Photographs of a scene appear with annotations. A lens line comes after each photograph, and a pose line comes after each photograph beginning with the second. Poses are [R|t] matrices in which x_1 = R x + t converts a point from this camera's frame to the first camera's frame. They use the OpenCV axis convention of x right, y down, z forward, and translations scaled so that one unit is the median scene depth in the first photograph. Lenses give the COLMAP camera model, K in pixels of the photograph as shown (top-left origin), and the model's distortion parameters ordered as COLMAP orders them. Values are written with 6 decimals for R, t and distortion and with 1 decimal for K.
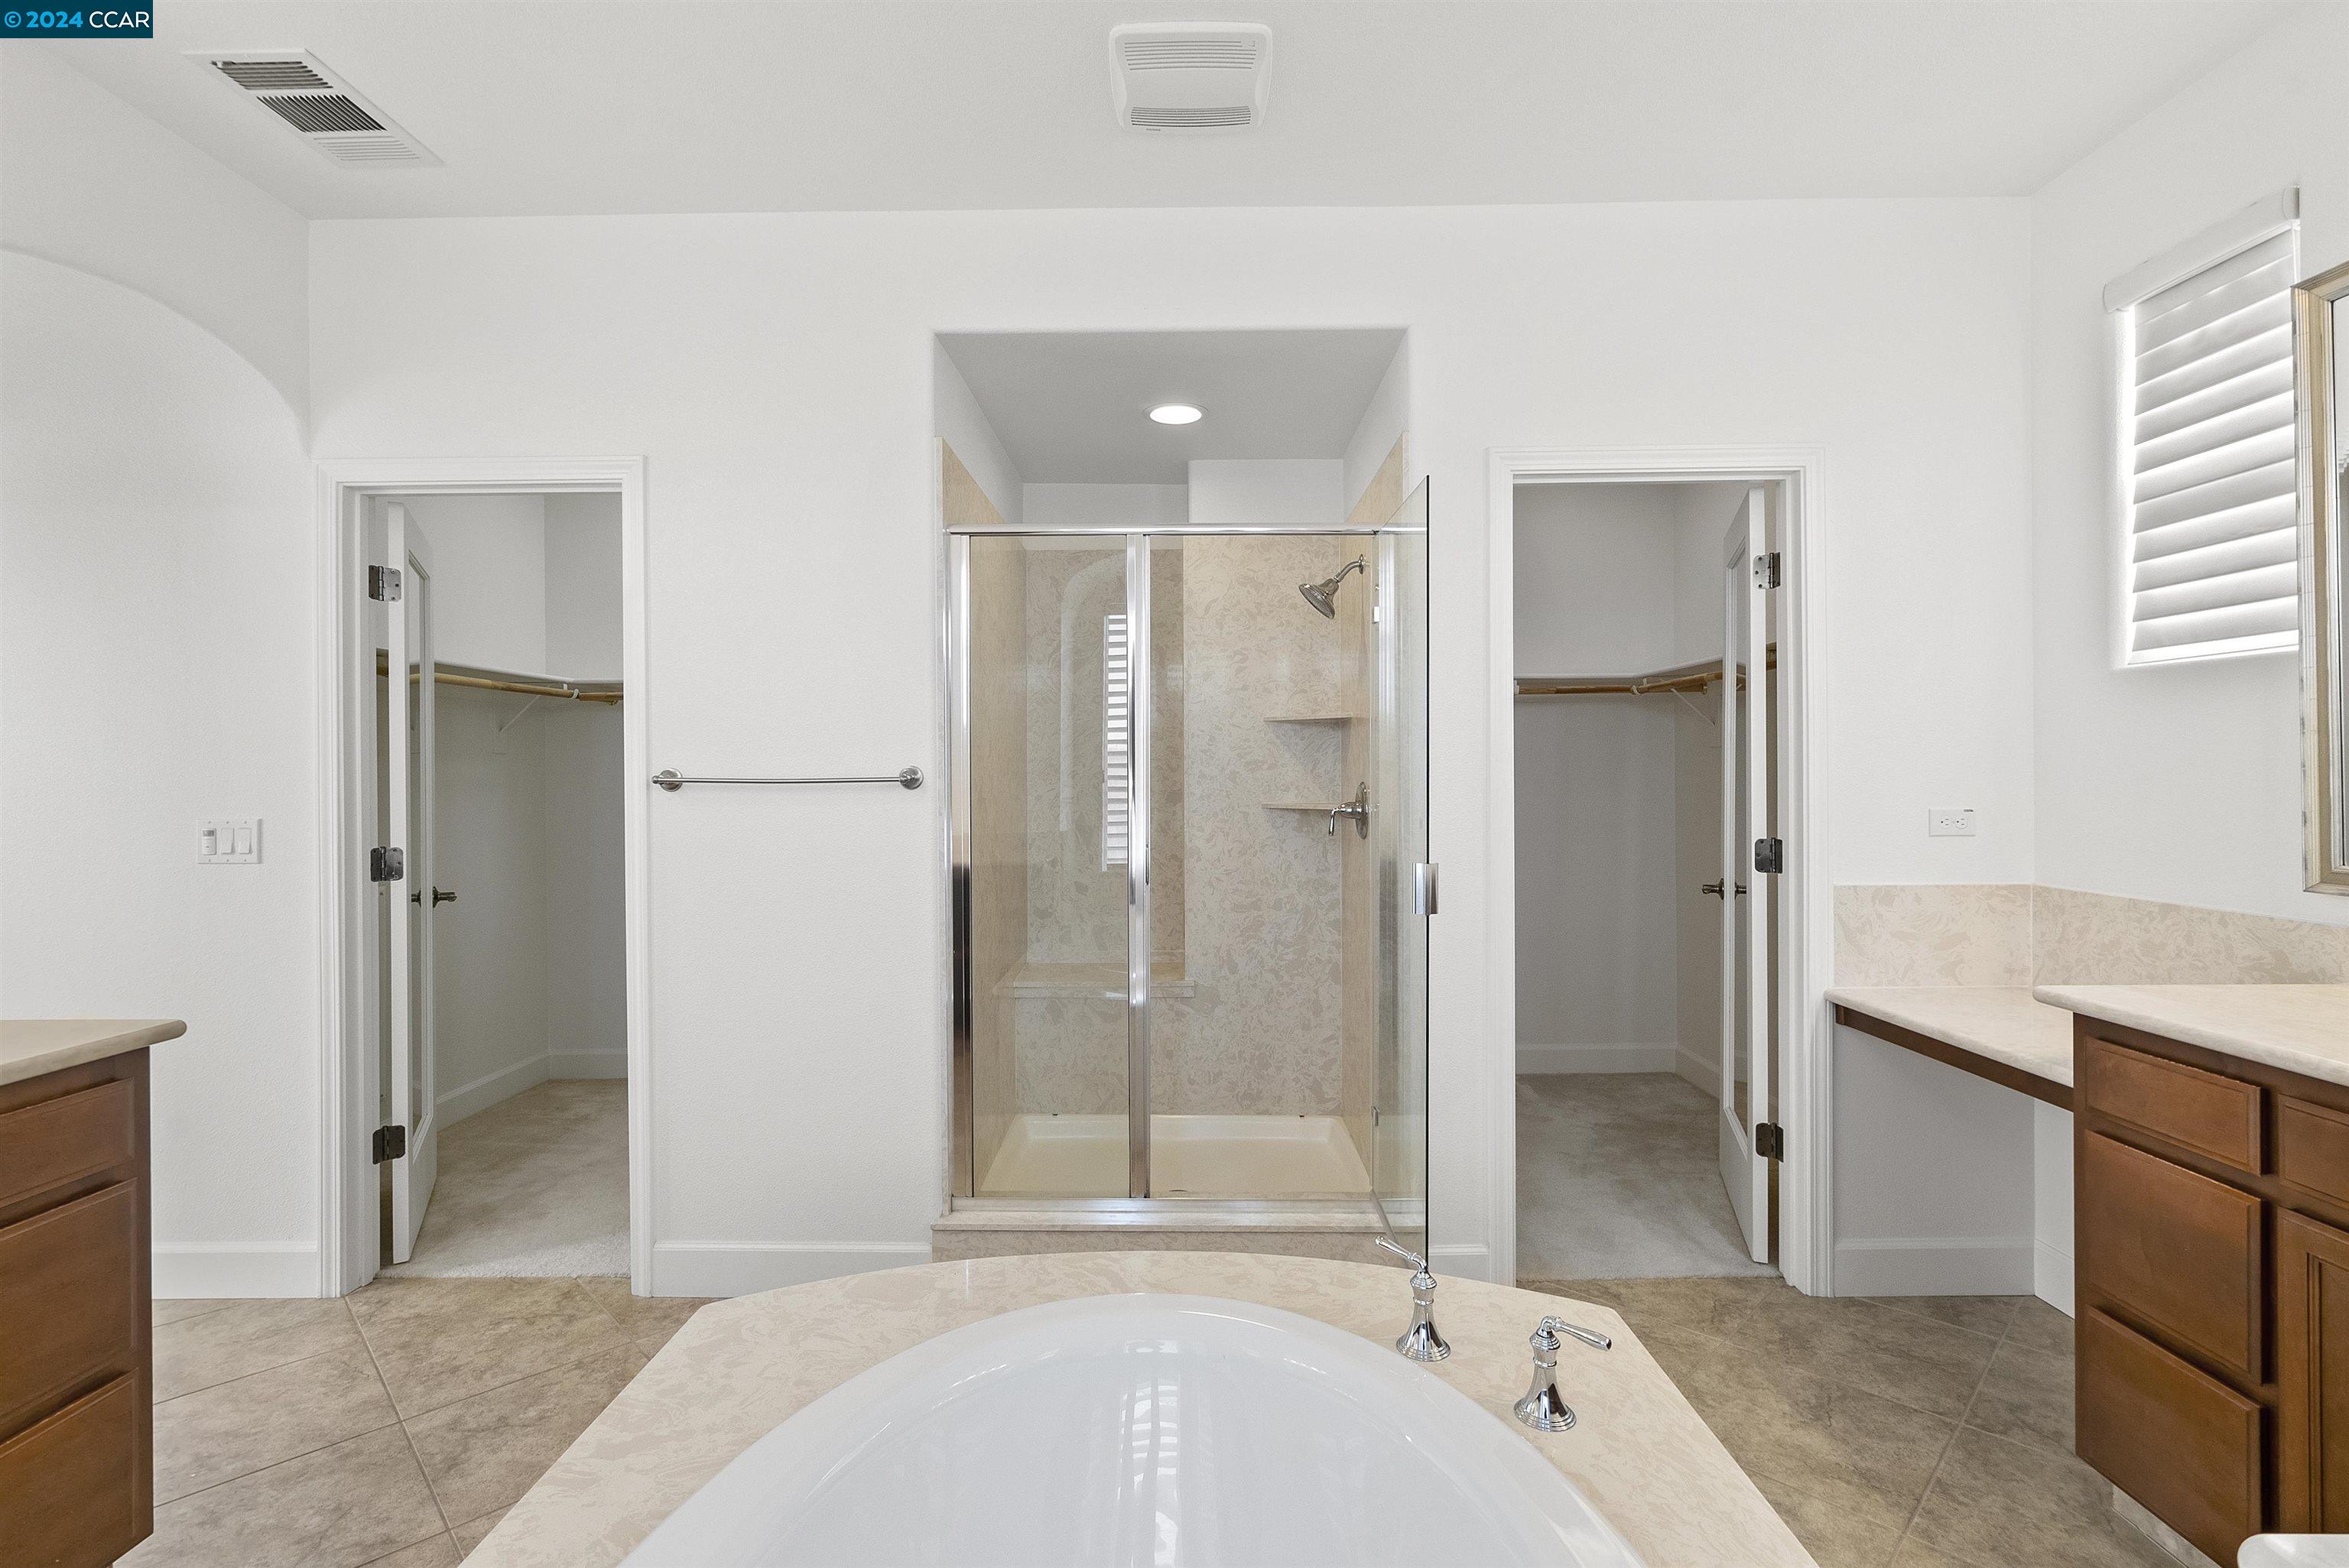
lens RADIAL K [[1070.6, 0, 1178.1], [0, 1070.6, 776.1], [0, 0, 1]] dist [-0.006163, 0.000885]
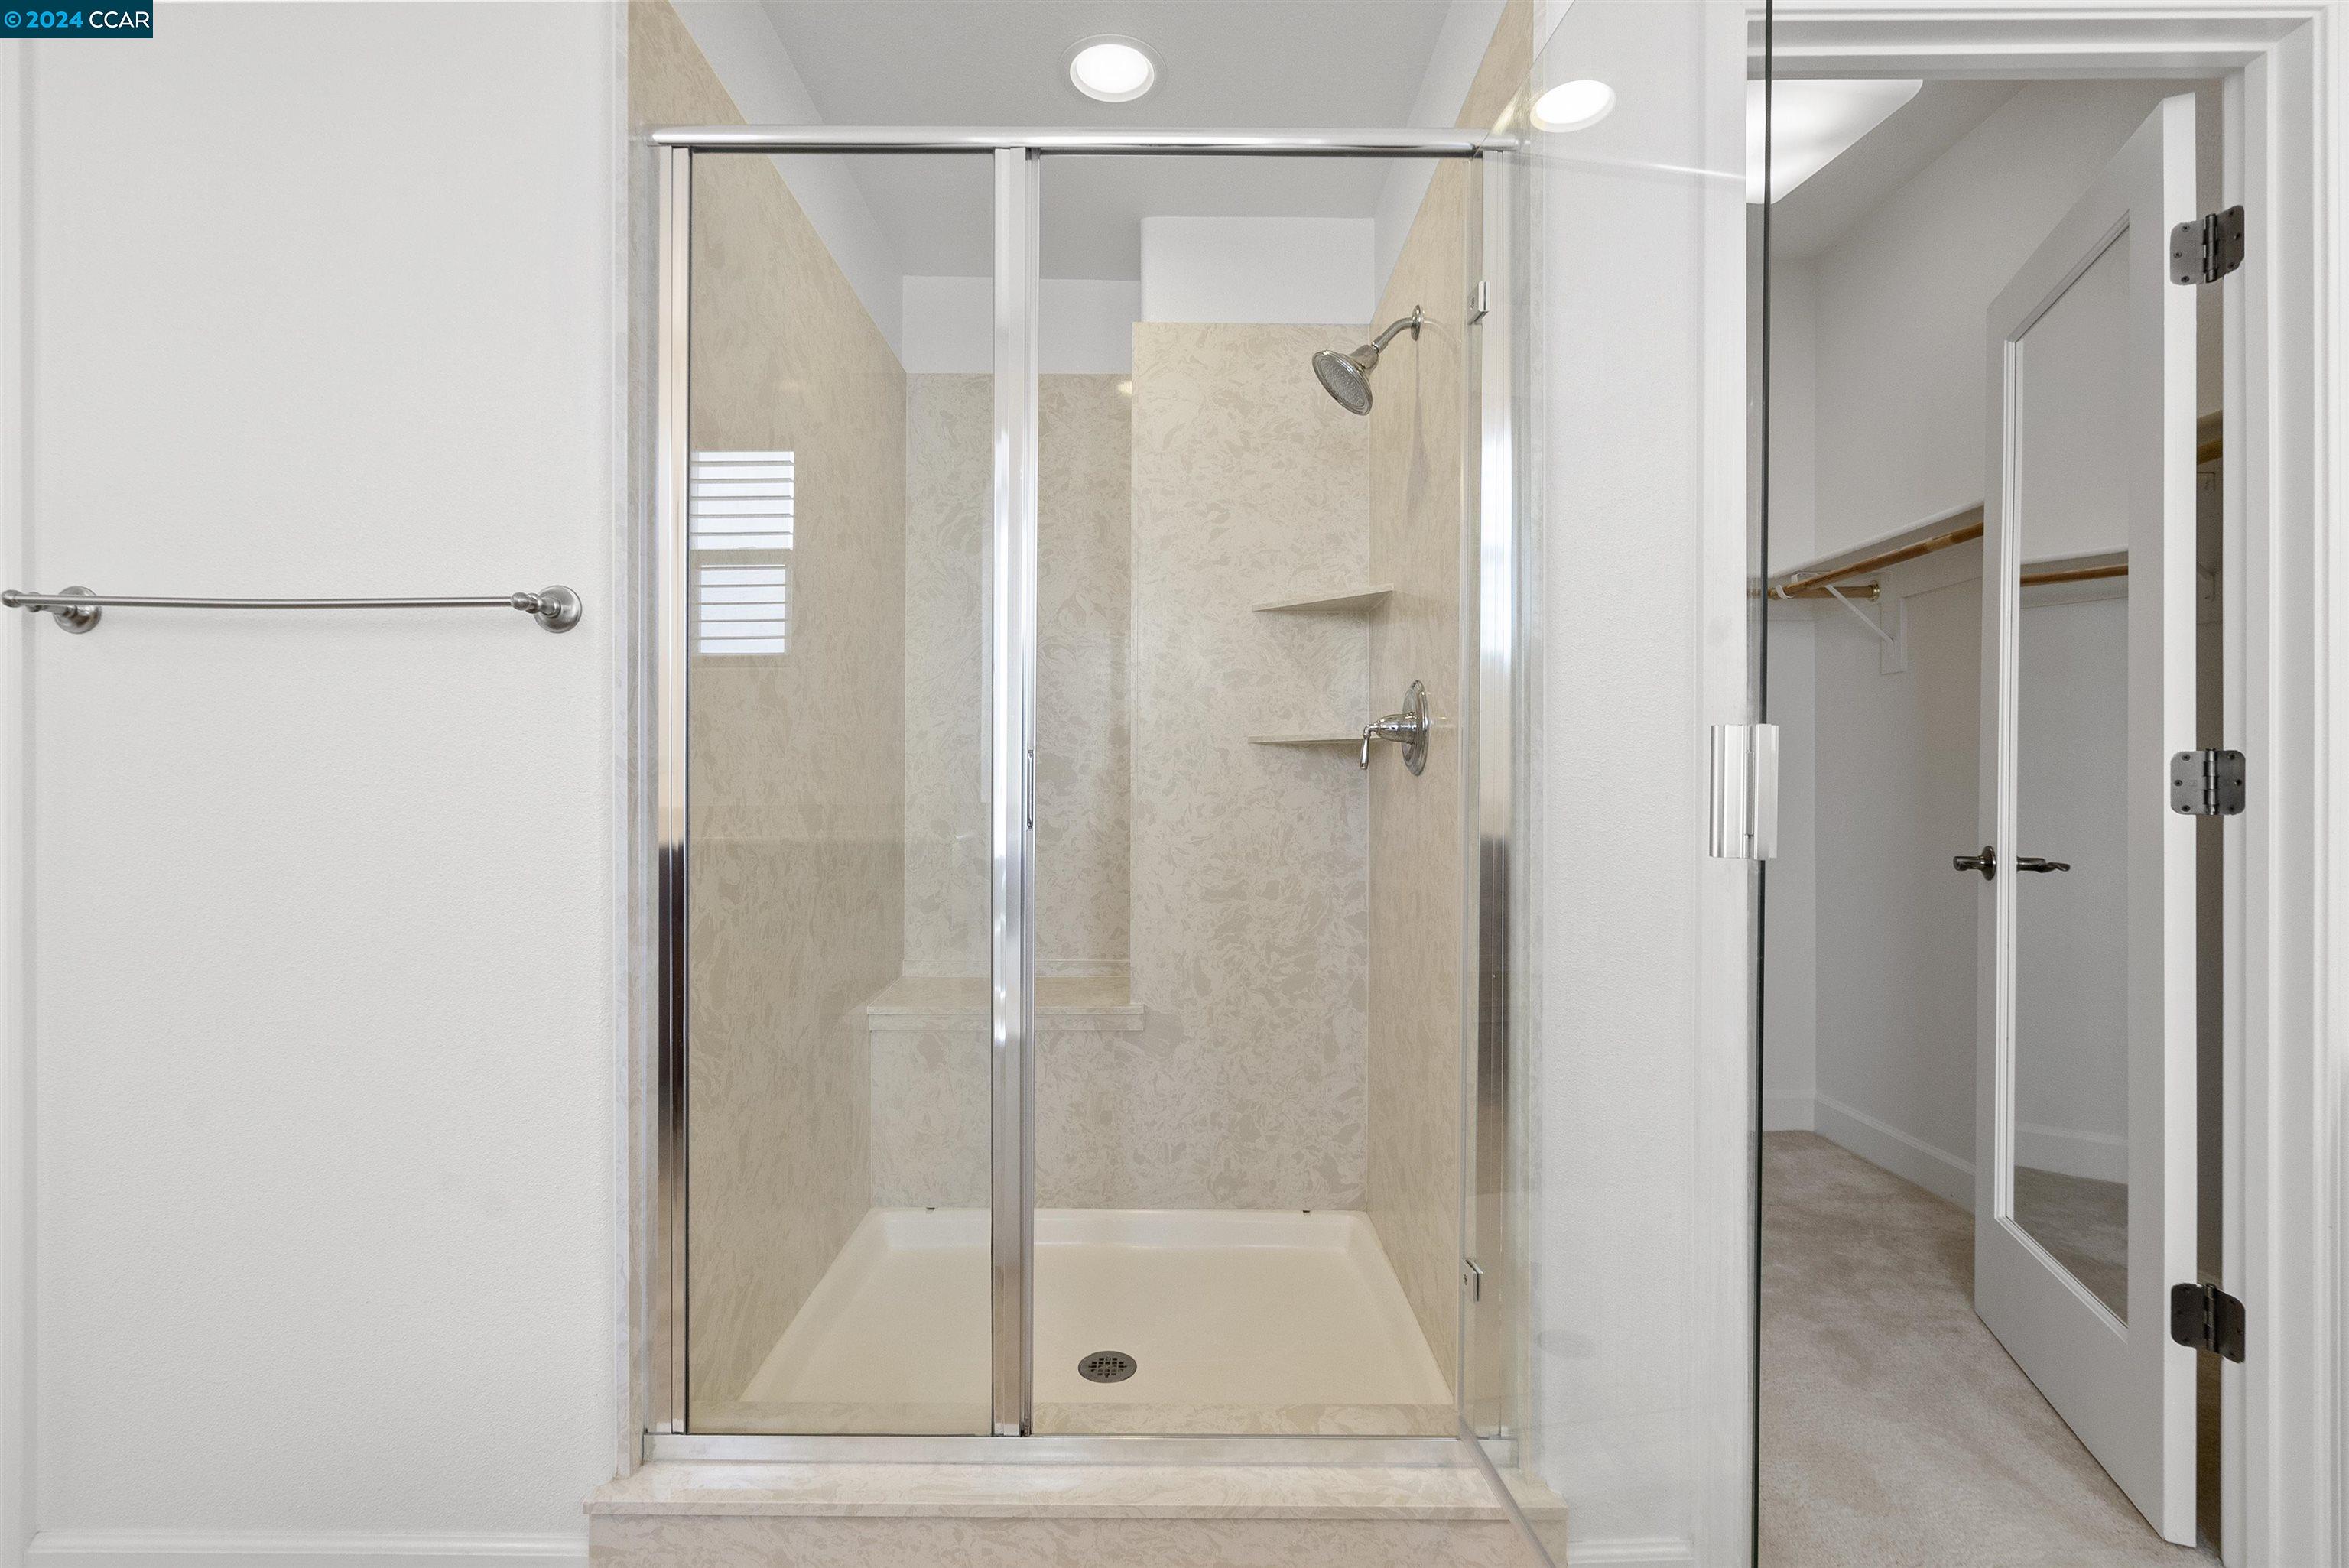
lens RADIAL K [[1070.6, 0, 1171.4], [0, 1070.6, 789.4], [0, 0, 1]] dist [-0.006163, 0.000885]
pose [[0.999910, 0.006259, 0.011872, 0.023261], [-0.006264, 0.999980, 0.000409, 0.058533], [-0.011869, -0.000484, 0.999929, 0.344593]]
